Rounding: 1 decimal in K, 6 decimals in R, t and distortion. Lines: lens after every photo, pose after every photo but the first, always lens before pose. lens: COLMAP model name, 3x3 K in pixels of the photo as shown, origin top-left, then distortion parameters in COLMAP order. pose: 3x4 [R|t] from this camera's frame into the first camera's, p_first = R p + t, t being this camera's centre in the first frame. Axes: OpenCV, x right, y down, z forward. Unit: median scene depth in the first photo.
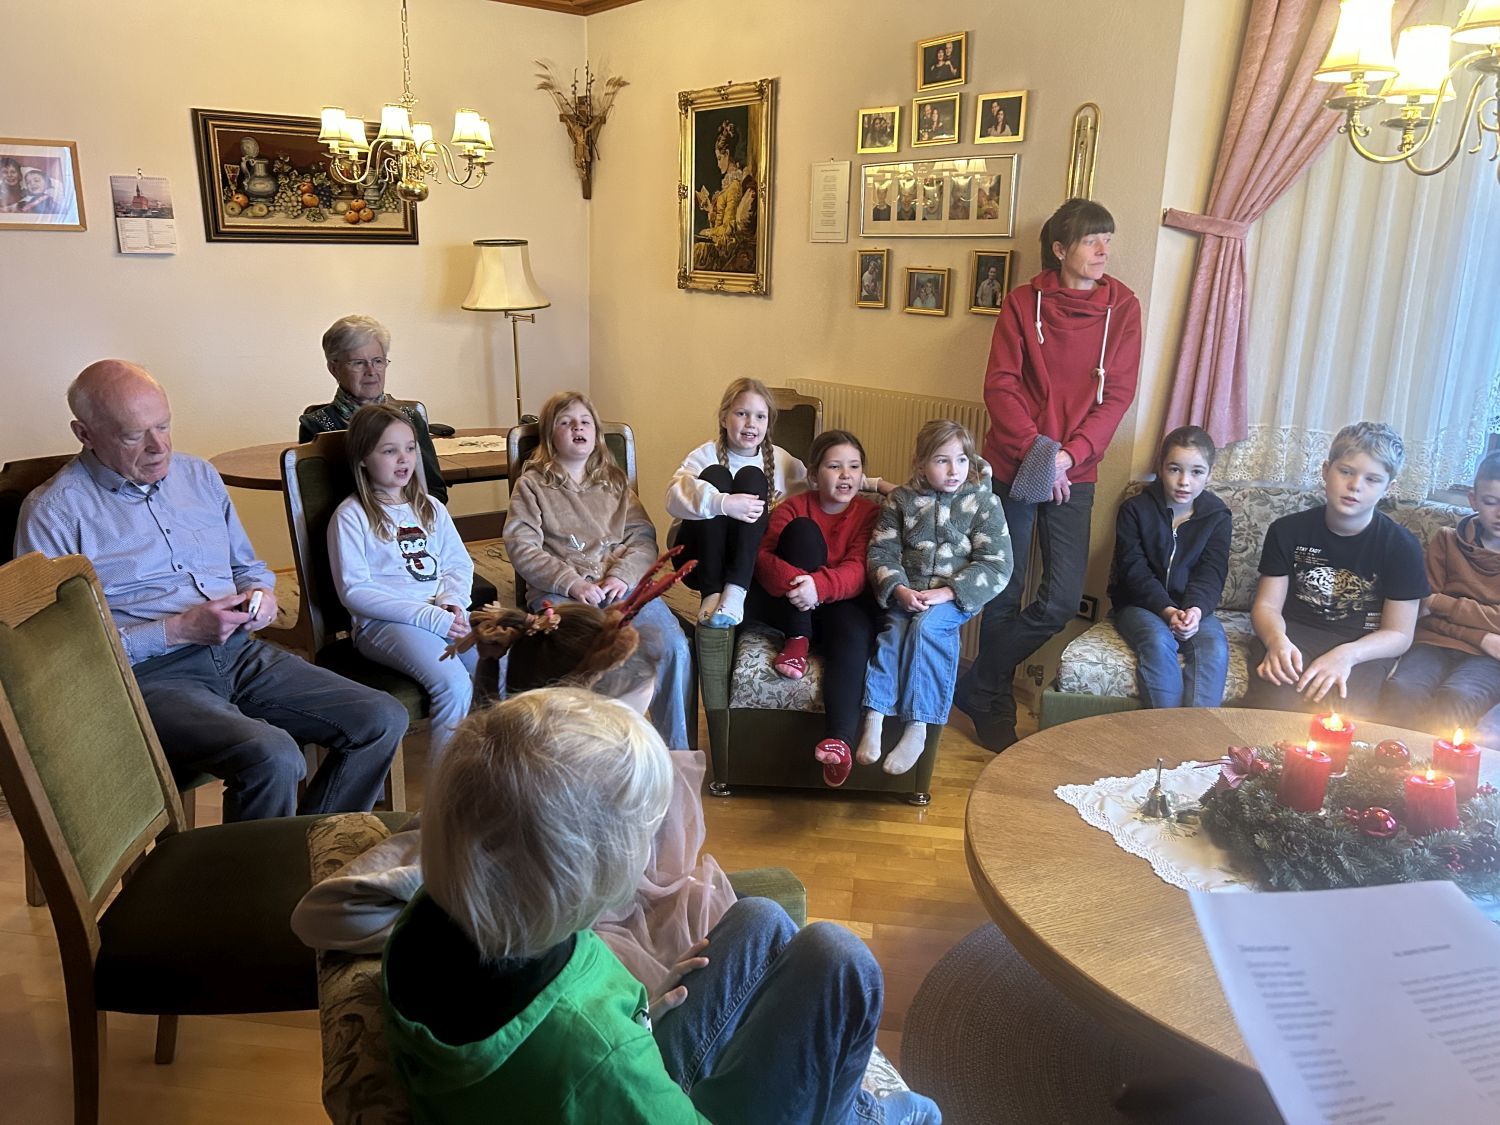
lens RADIAL K [[1107.9, 0, 733.9], [0, 1107.9, 553.6], [0, 0, 1]] dist [0.059902, -0.068627]
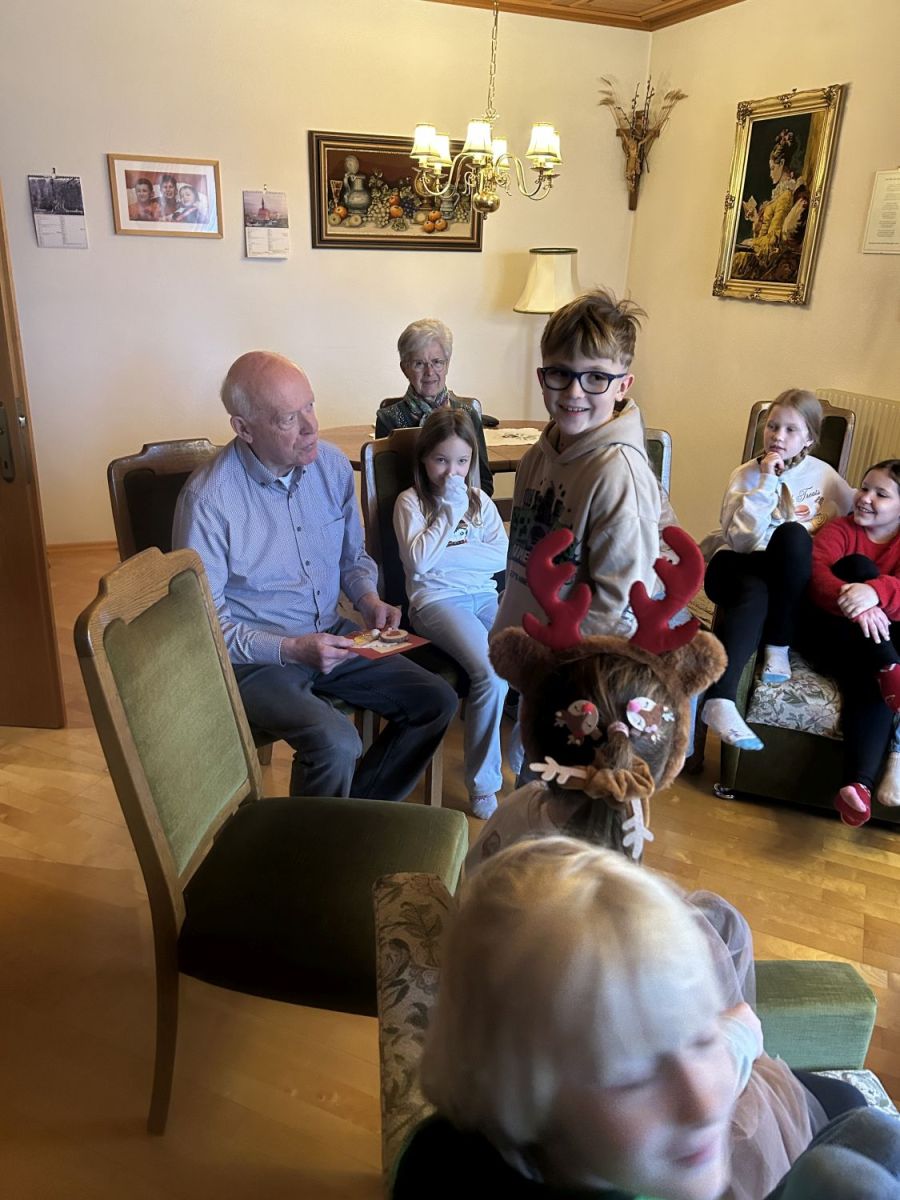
lens RADIAL K [[885.7, 0, 450.0], [0, 885.7, 600.0], [0, 0, 1]] dist [0.018182, -0.010208]
pose [[0.961110, 0.112453, -0.252235, -0.049898], [-0.085391, 0.989594, 0.115813, -0.030395], [0.262634, -0.089771, 0.960710, 0.099134]]
